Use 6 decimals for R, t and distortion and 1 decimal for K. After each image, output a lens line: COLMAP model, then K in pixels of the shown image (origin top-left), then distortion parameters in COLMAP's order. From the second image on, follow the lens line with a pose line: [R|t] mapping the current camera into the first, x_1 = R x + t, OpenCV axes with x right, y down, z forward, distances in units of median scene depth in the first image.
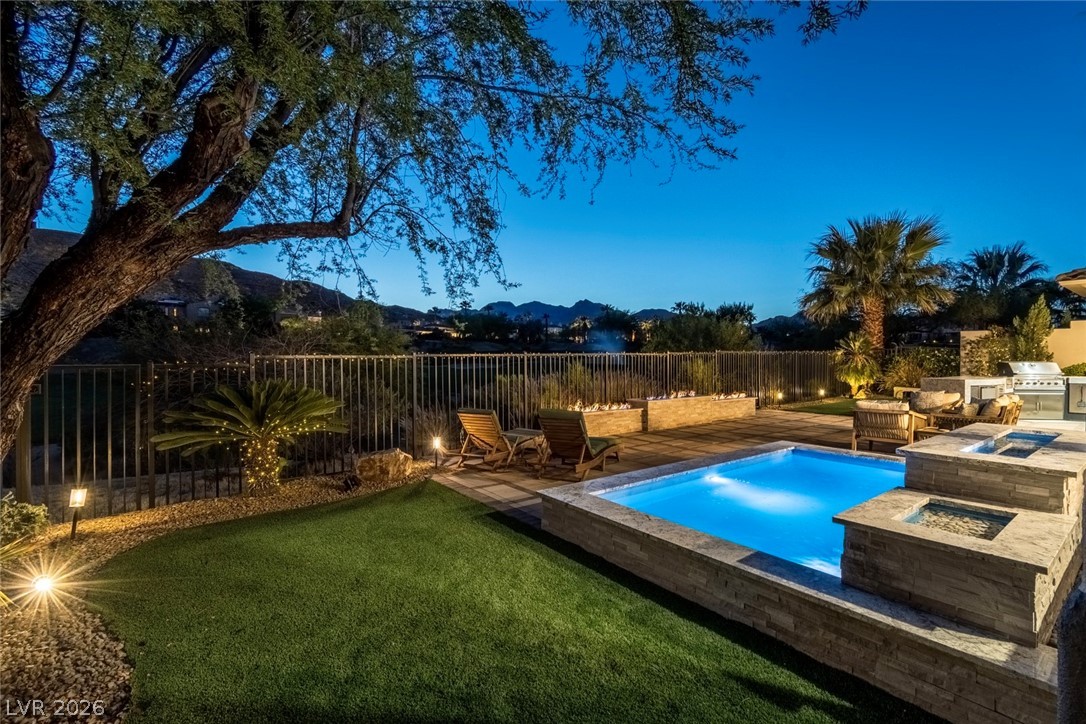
lens RADIAL K [[483.1, 0, 539.9], [0, 483.1, 356.5], [0, 0, 1]] dist [0.008095, -0.004809]
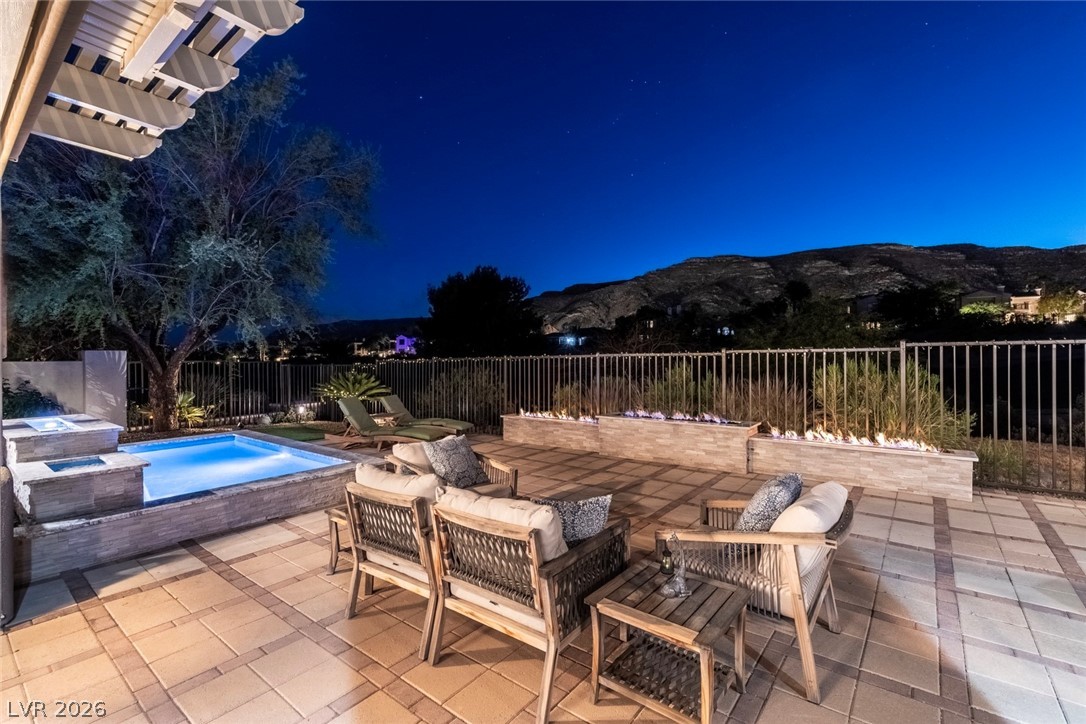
lens RADIAL K [[483.1, 0, 539.9], [0, 483.1, 356.5], [0, 0, 1]] dist [0.008095, -0.004809]
pose [[0.251354, -0.003892, -0.967887, 1.280145], [0.016693, 0.999861, 0.000314, -0.005529], [0.967751, -0.016236, 0.251384, 0.997812]]
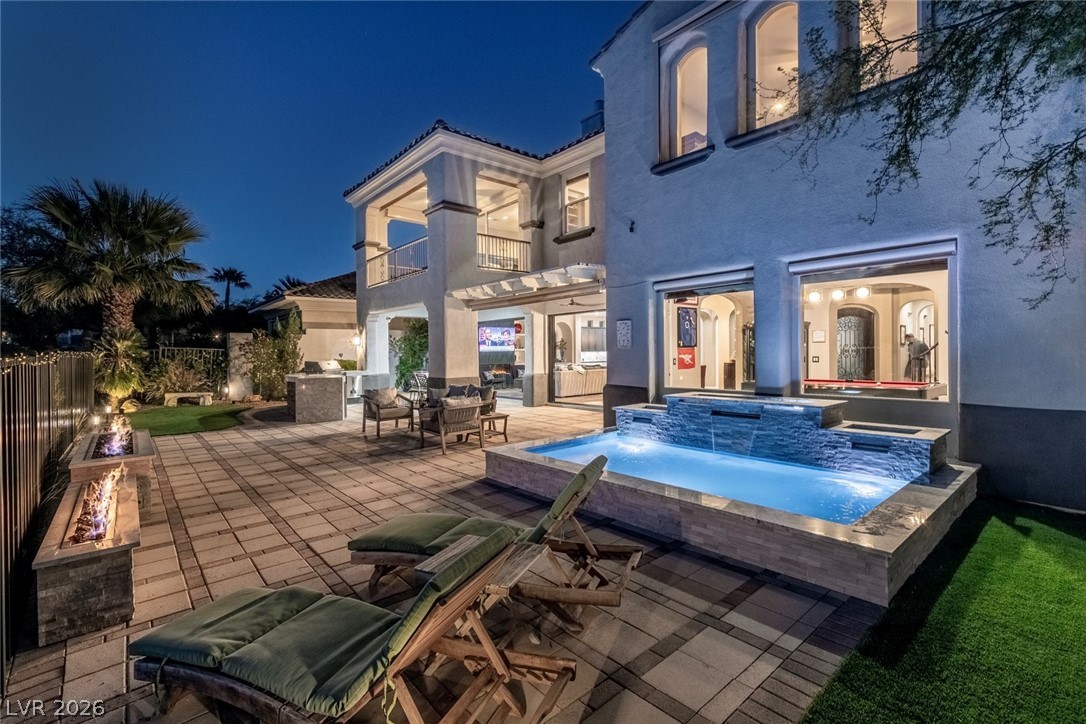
lens RADIAL K [[483.1, 0, 539.9], [0, 483.1, 356.5], [0, 0, 1]] dist [0.008095, -0.004809]
pose [[-0.062174, -0.009929, 0.998016, -0.360321], [0.014136, 0.999841, 0.010828, -0.006745], [-0.997965, 0.014781, -0.062024, 0.842987]]
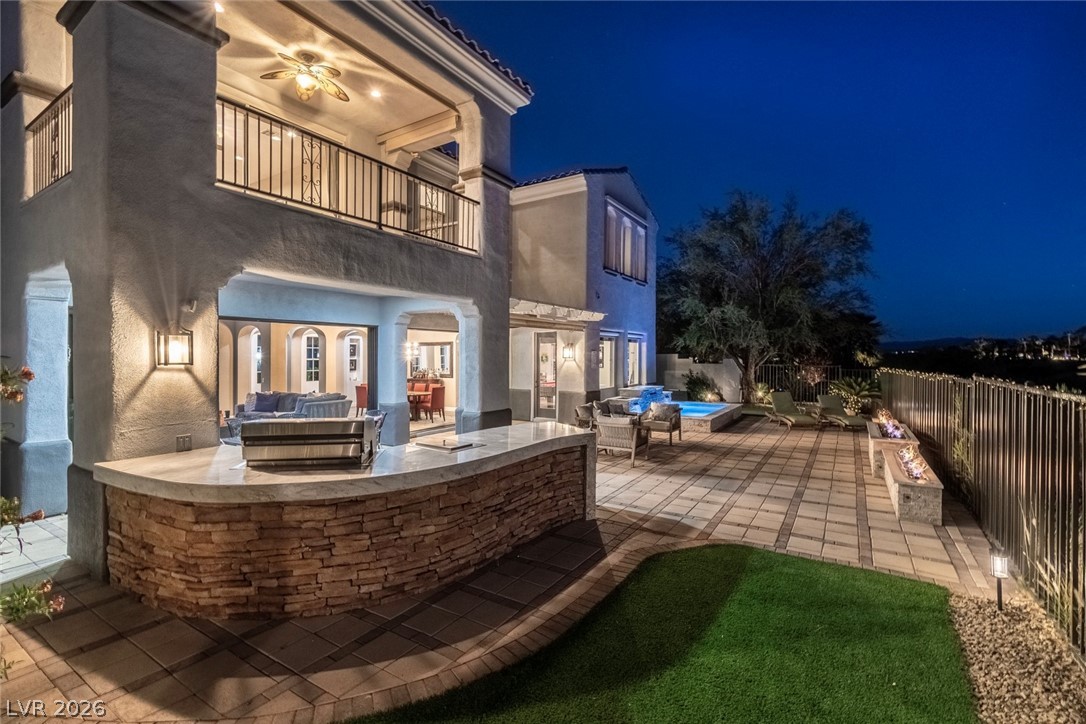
lens RADIAL K [[498.3, 0, 534.6], [0, 498.3, 358.3], [0, 0, 1]] dist [0.002624, -0.000080]
pose [[-0.939201, 0.000635, -0.343366, 1.581875], [-0.001045, 0.999988, 0.004707, -0.050497], [0.343365, 0.004780, -0.939190, 2.259777]]
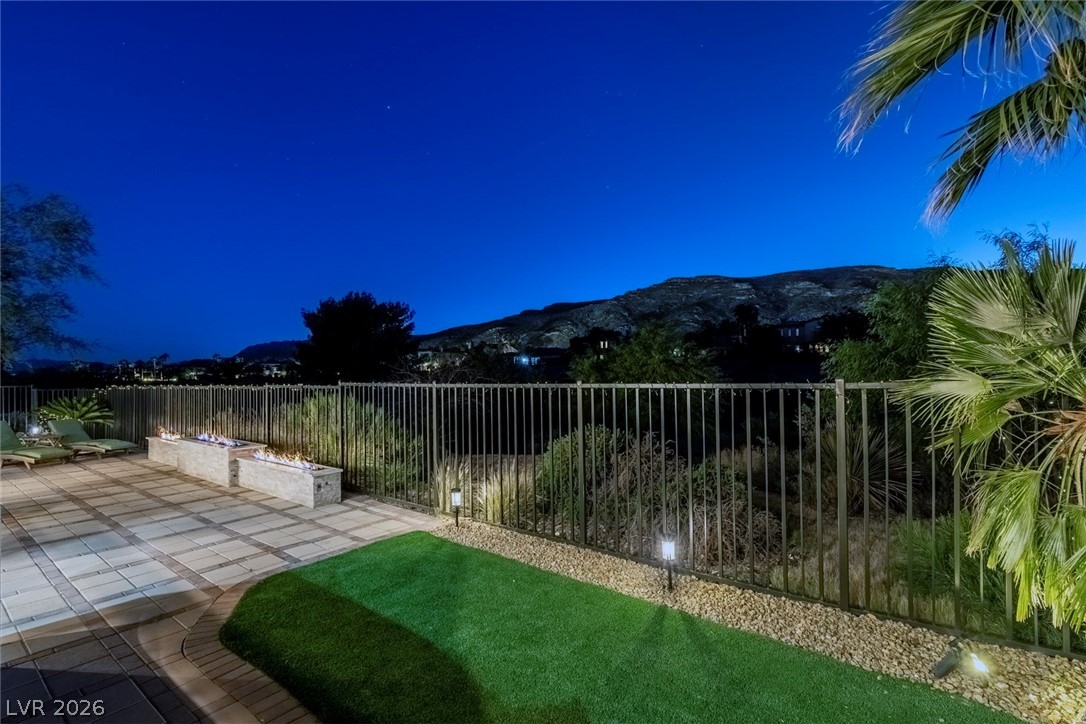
lens RADIAL K [[487.8, 0, 535.2], [0, 487.8, 365.4], [0, 0, 1]] dist [0.006054, -0.000175]
pose [[0.262977, -0.020480, -0.964585, 1.726044], [0.008420, 0.999785, -0.018932, -0.029490], [0.964765, -0.003144, 0.263093, 1.880323]]
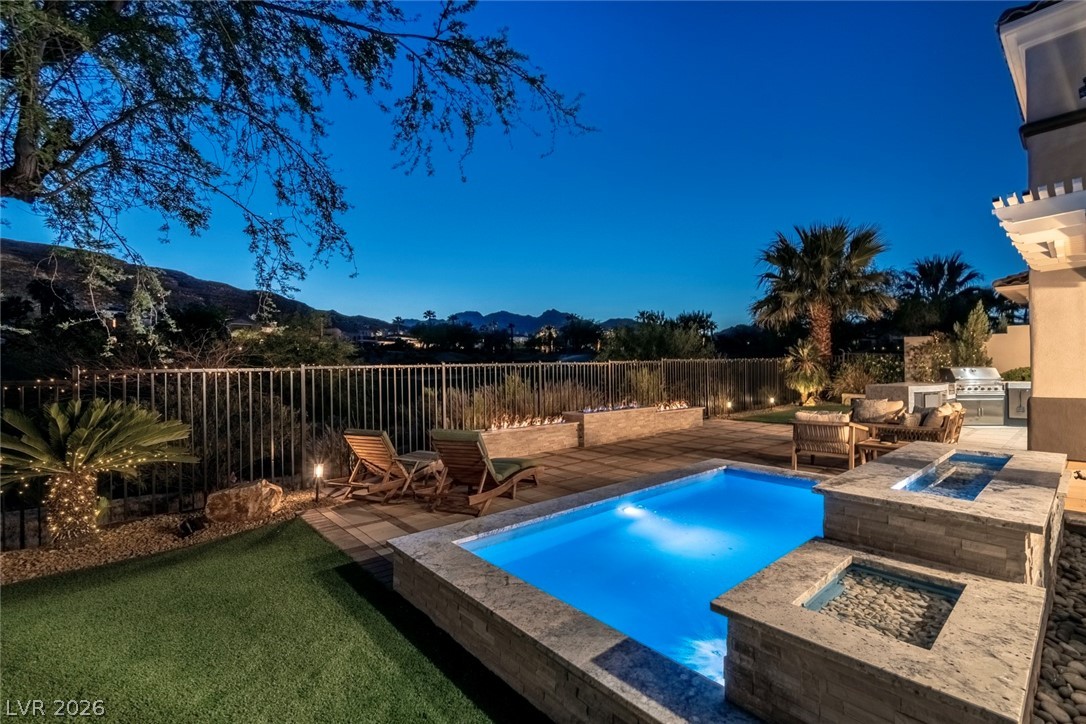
lens RADIAL K [[483.1, 0, 539.9], [0, 483.1, 356.5], [0, 0, 1]] dist [0.008095, -0.004809]
pose [[0.997791, -0.008897, 0.065840, 0.104049], [0.010203, 0.999757, -0.019525, -0.001109], [-0.065650, 0.020153, 0.997639, 0.106192]]
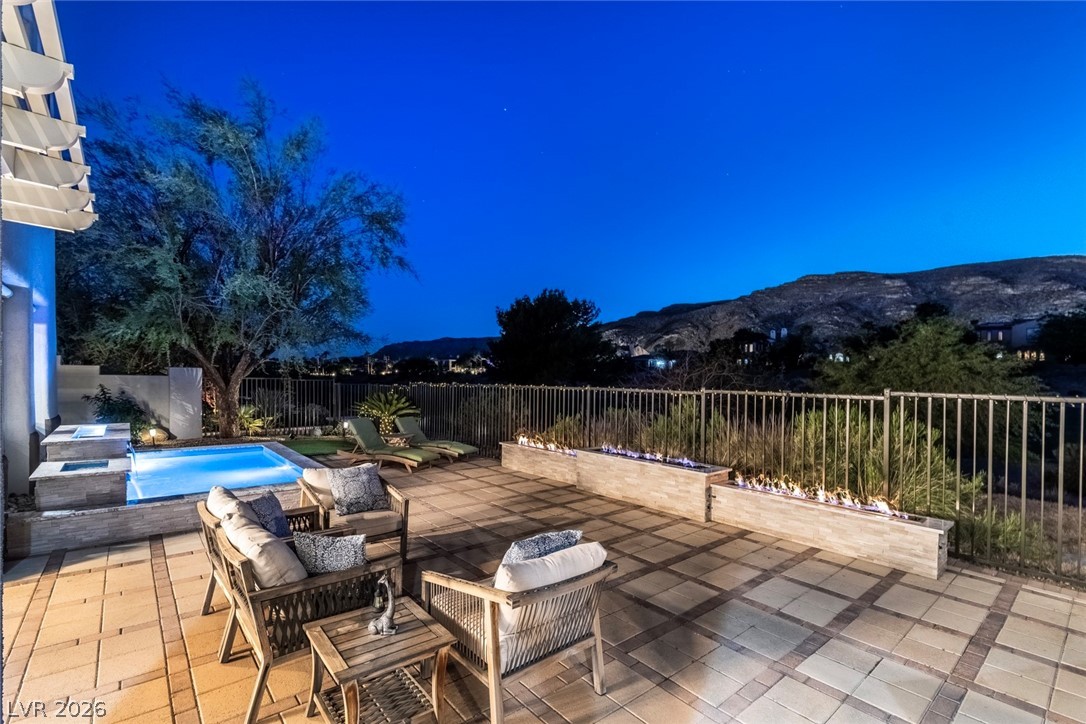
lens RADIAL K [[486.3, 0, 534.4], [0, 486.3, 380.3], [0, 0, 1]] dist [0.008864, -0.005454]
pose [[0.048538, 0.009216, -0.998779, 1.339926], [-0.016902, 0.999822, 0.008404, -0.030157], [0.998678, 0.016474, 0.048685, 1.221522]]
